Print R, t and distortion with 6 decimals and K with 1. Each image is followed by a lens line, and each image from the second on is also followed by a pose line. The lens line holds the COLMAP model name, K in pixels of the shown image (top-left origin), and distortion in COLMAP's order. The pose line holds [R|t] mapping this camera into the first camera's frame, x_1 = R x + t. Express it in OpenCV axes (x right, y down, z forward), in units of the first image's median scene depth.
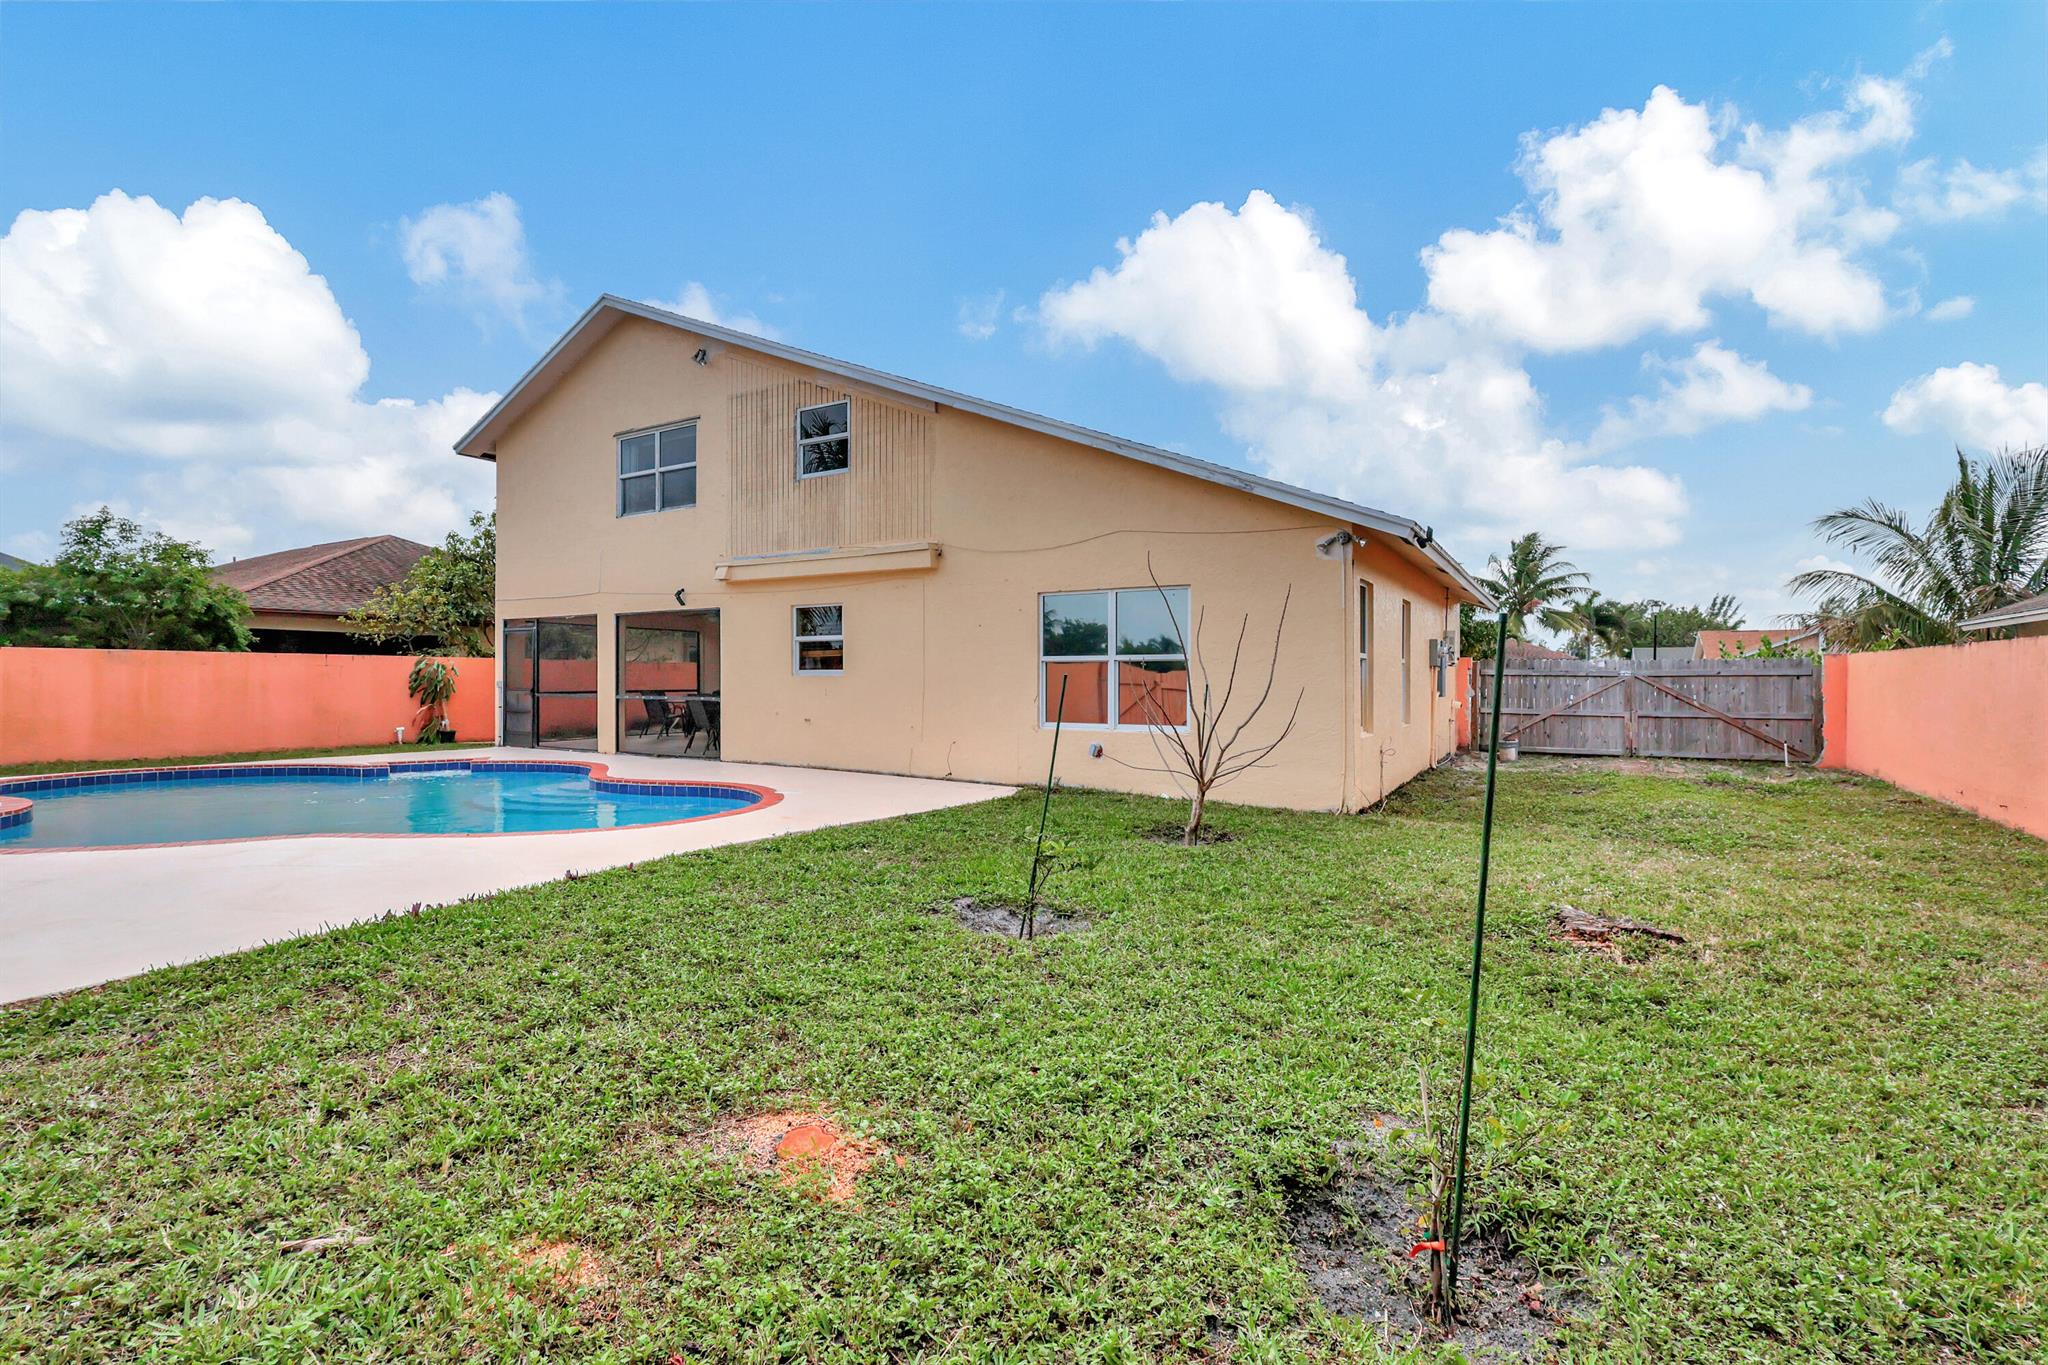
lens RADIAL K [[948.3, 0, 1024.0], [0, 948.3, 682.5], [0, 0, 1]] dist [-0.004098, -0.000530]
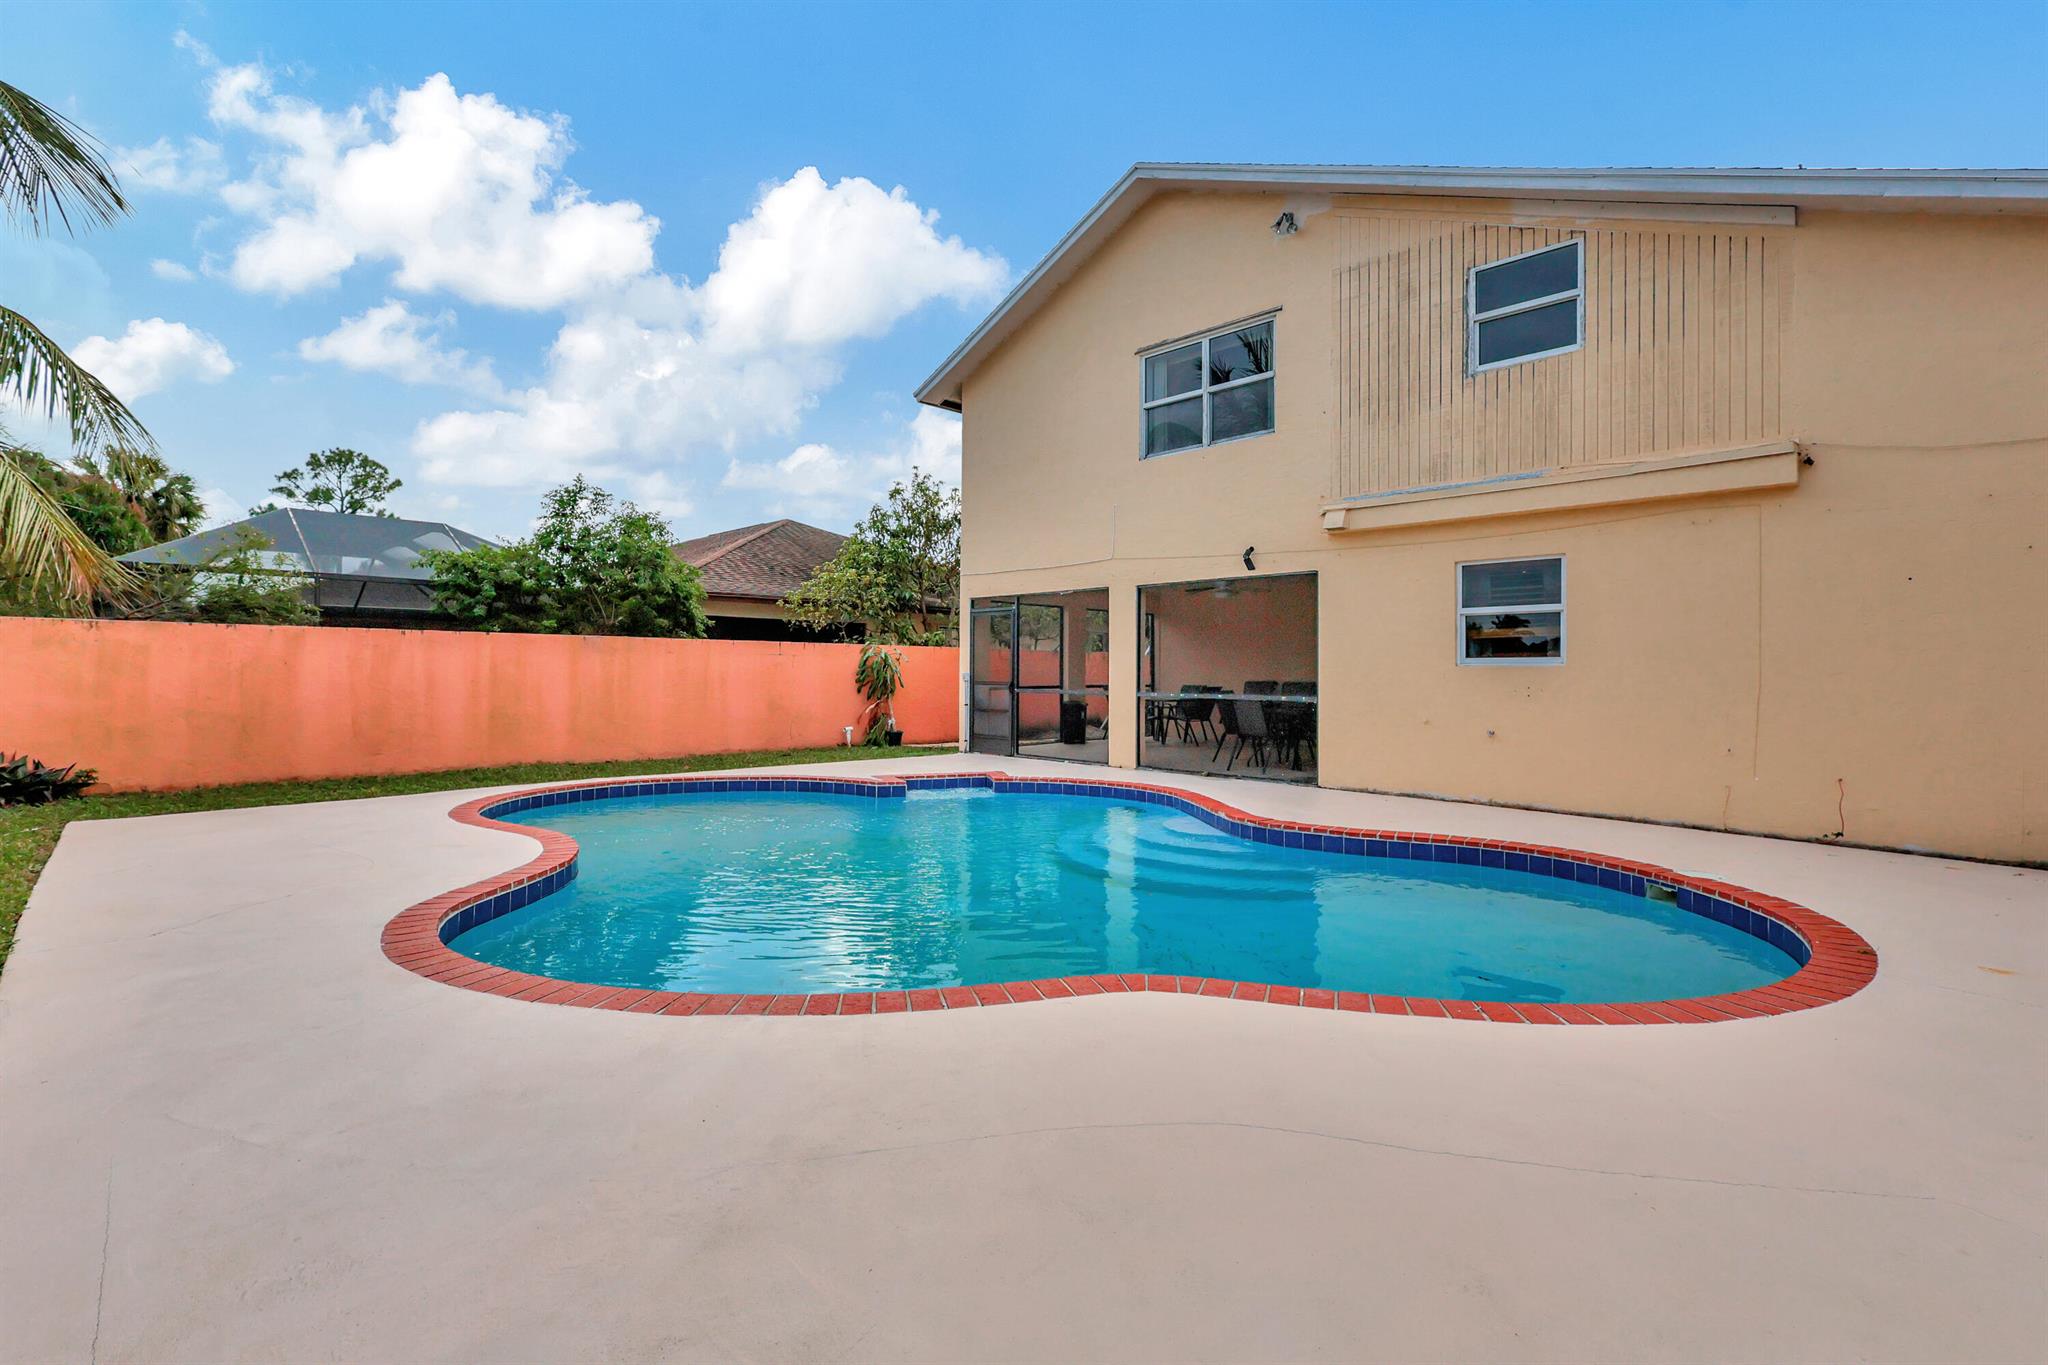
lens RADIAL K [[961.8, 0, 1023.4], [0, 961.8, 670.1], [0, 0, 1]] dist [0.000183, 0.000236]
pose [[0.964750, 0.002876, -0.263151, -0.327994], [-0.005152, 0.999955, -0.007962, 0.002557], [0.263117, 0.009037, 0.964722, 0.236150]]
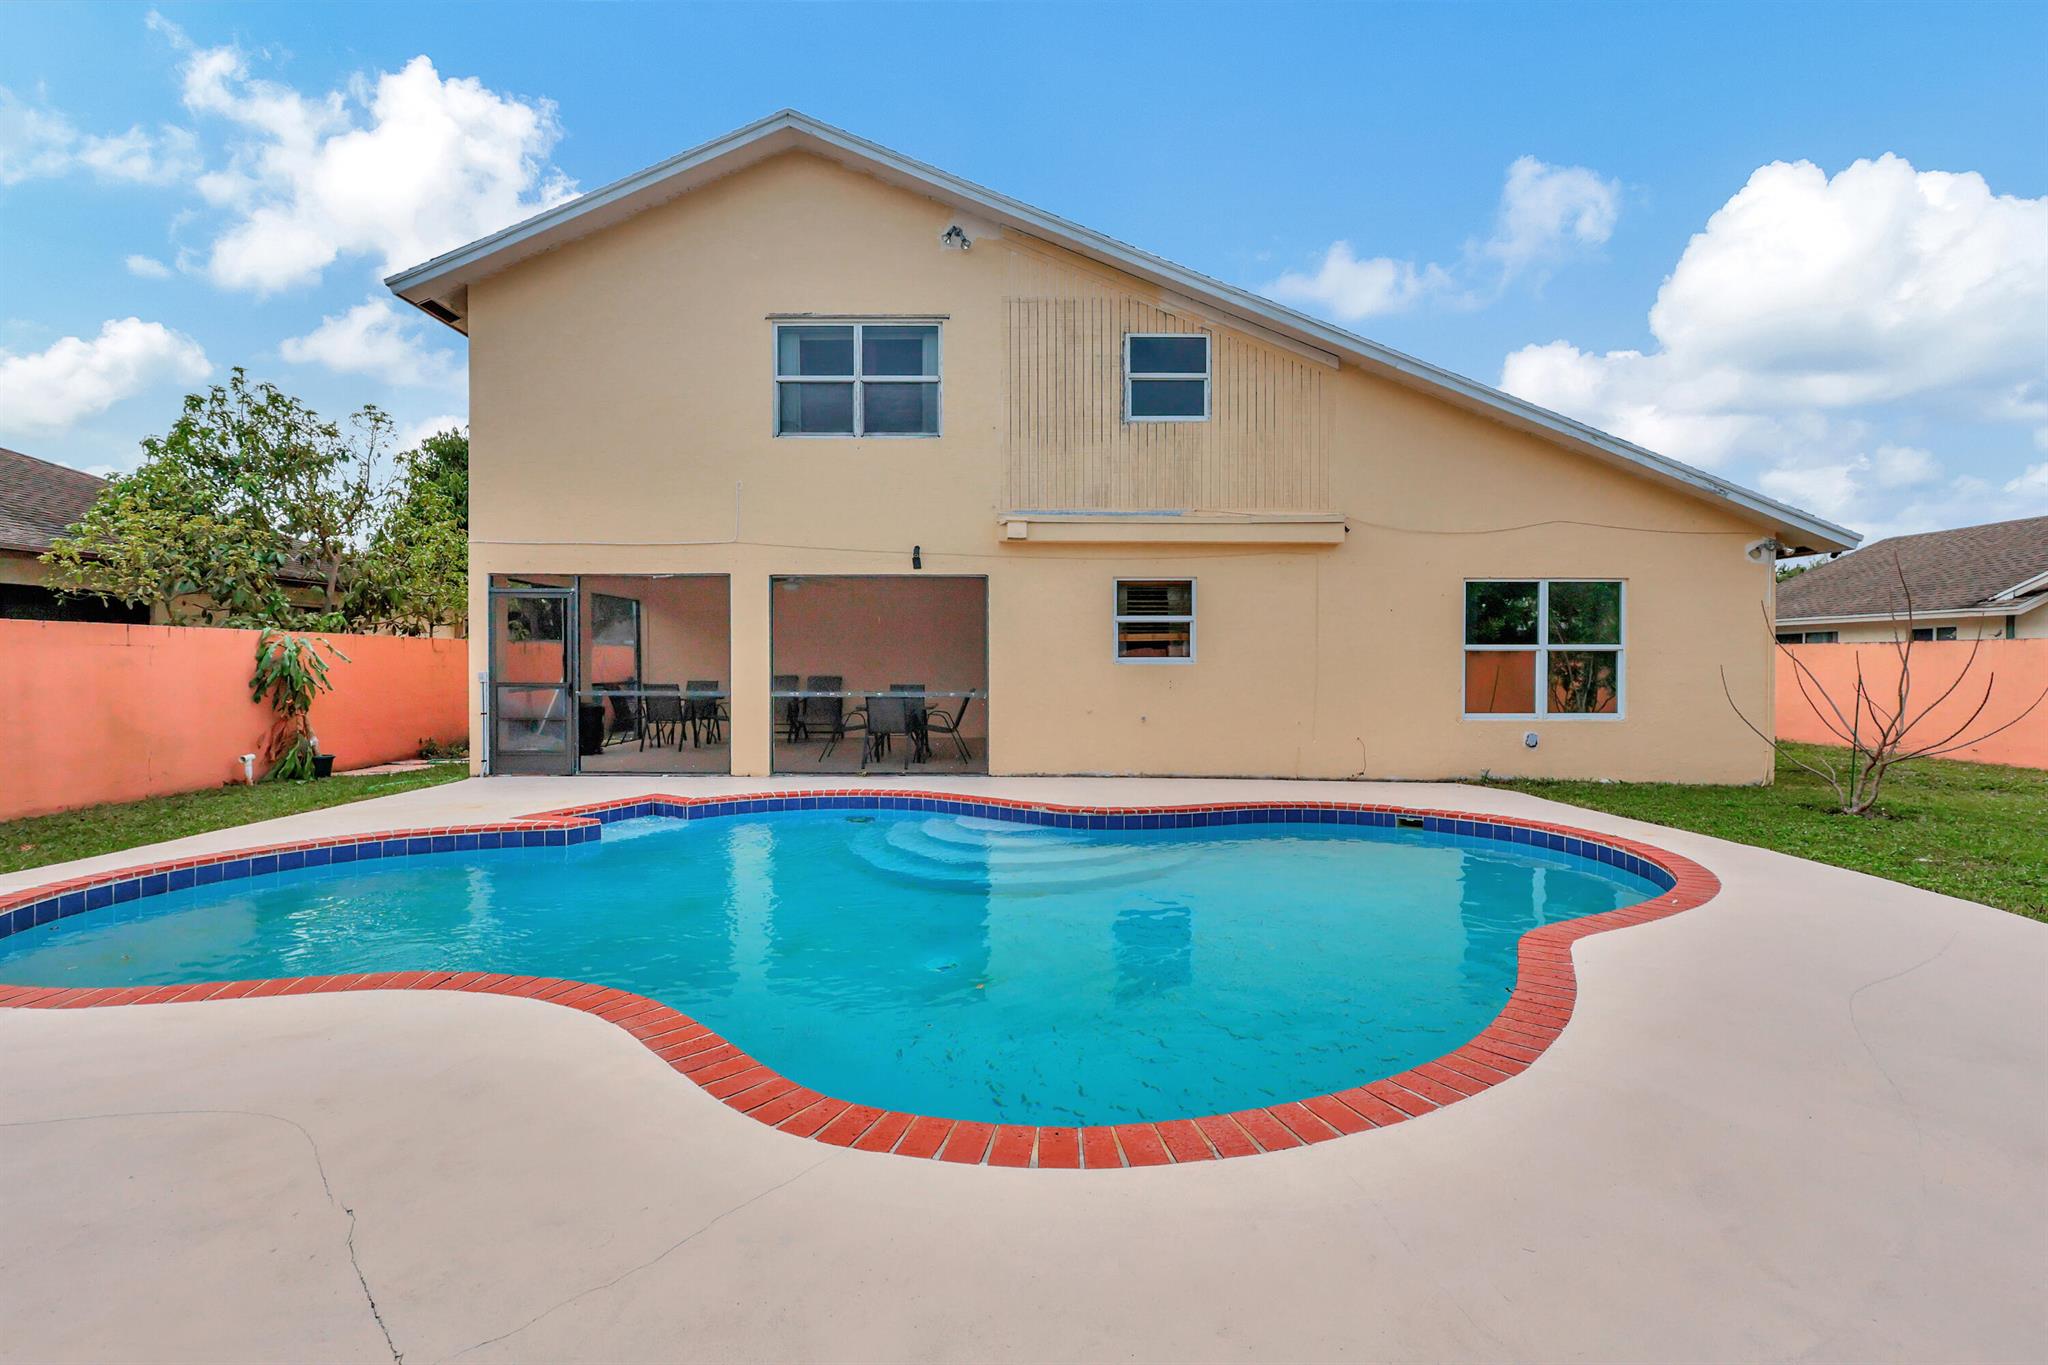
lens RADIAL K [[961.8, 0, 1023.4], [0, 961.8, 670.1], [0, 0, 1]] dist [0.000183, 0.000236]
pose [[0.853428, -0.005317, 0.521184, -0.666872], [0.002108, 0.999975, 0.006751, -0.007337], [-0.521207, -0.004663, 0.853418, 0.312650]]
